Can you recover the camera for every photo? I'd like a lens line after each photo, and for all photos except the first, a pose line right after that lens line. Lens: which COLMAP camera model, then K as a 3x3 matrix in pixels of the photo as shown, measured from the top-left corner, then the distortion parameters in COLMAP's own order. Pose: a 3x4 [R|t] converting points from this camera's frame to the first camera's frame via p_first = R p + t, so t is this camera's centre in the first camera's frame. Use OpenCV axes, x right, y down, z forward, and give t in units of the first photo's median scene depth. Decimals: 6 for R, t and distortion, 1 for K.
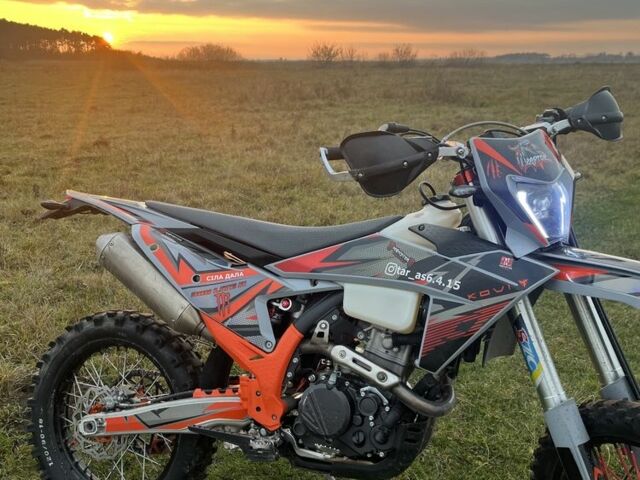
lens RADIAL K [[641.8, 0, 317.4], [0, 641.8, 233.5], [0, 0, 1]] dist [0.038923, -0.004726]
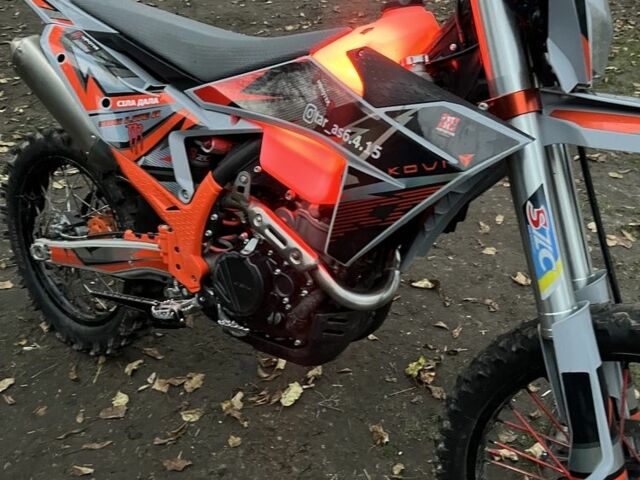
lens RADIAL K [[638.8, 0, 321.7], [0, 638.8, 226.1], [0, 0, 1]] dist [0.107798, -0.216537]
pose [[0.969029, 0.091731, -0.229279, 0.275385], [-0.007112, 0.938431, 0.345394, -0.066112], [0.246846, -0.333066, 0.910019, 0.300544]]
